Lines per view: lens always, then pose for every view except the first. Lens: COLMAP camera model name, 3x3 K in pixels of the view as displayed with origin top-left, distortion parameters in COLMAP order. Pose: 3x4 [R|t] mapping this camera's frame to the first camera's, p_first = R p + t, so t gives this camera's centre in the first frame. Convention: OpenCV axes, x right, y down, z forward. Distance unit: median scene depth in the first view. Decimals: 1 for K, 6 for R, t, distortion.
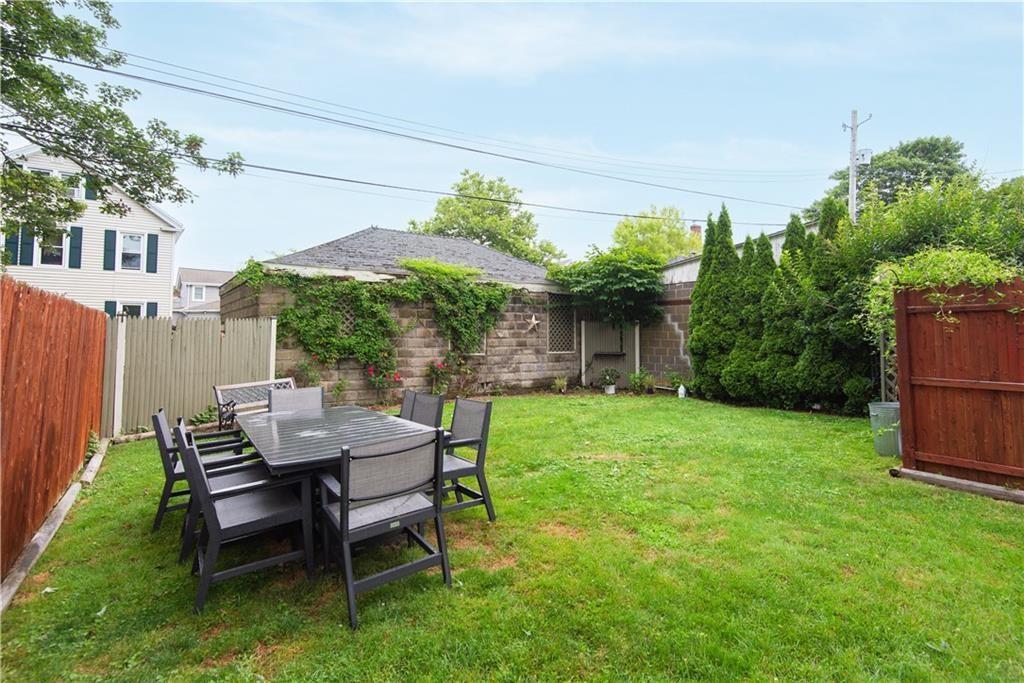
lens RADIAL K [[517.9, 0, 514.0], [0, 517.9, 304.5], [0, 0, 1]] dist [0.041915, -0.027230]
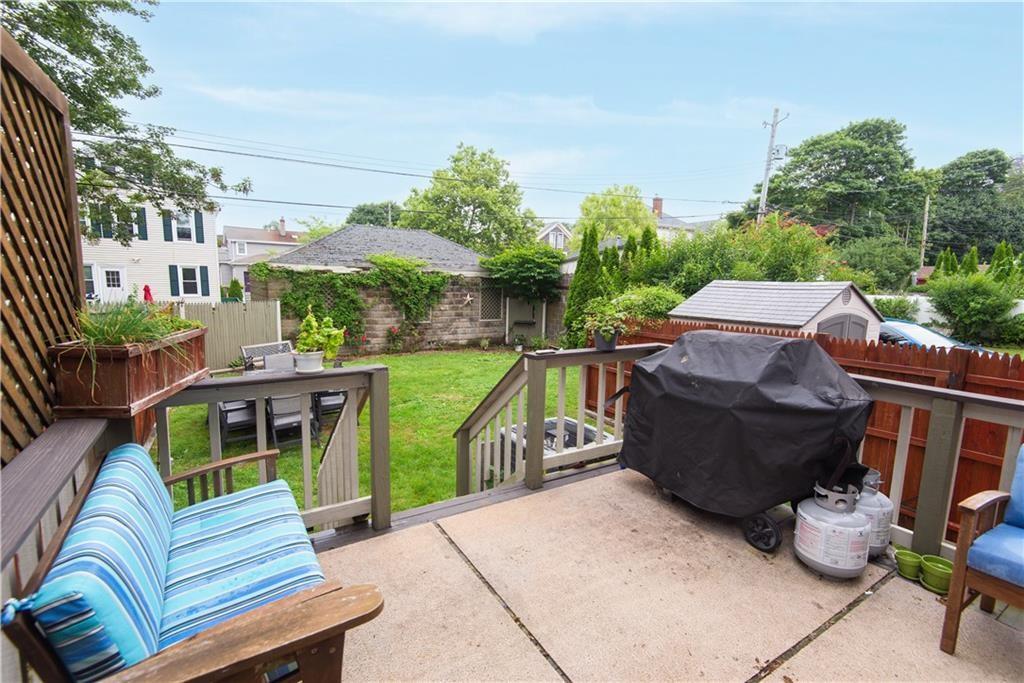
lens RADIAL K [[468.6, 0, 507.0], [0, 468.6, 343.4], [0, 0, 1]] dist [0.035891, -0.018442]
pose [[0.998508, 0.029325, -0.046061, 0.226225], [-0.019700, 0.980206, 0.196996, -0.110125], [0.050926, -0.195795, 0.979322, -0.281867]]
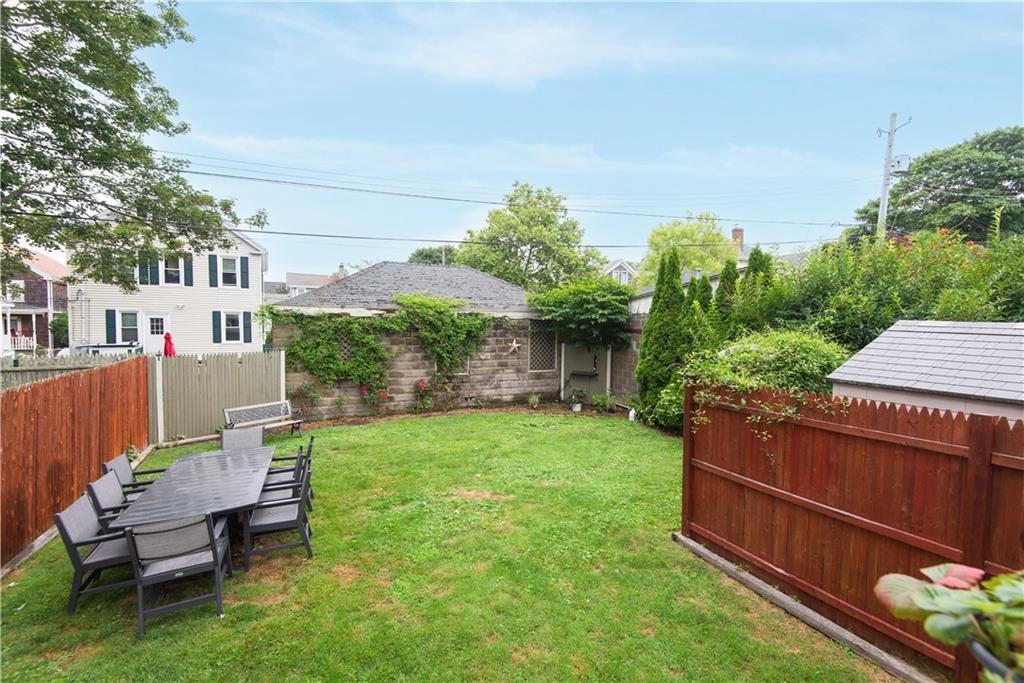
lens RADIAL K [[468.6, 0, 507.0], [0, 468.6, 343.4], [0, 0, 1]] dist [0.035891, -0.018442]
pose [[0.983682, 0.020651, -0.178725, 0.230143], [-0.000801, 0.993883, 0.110434, -0.094699], [0.179913, -0.108489, 0.977682, -0.018361]]
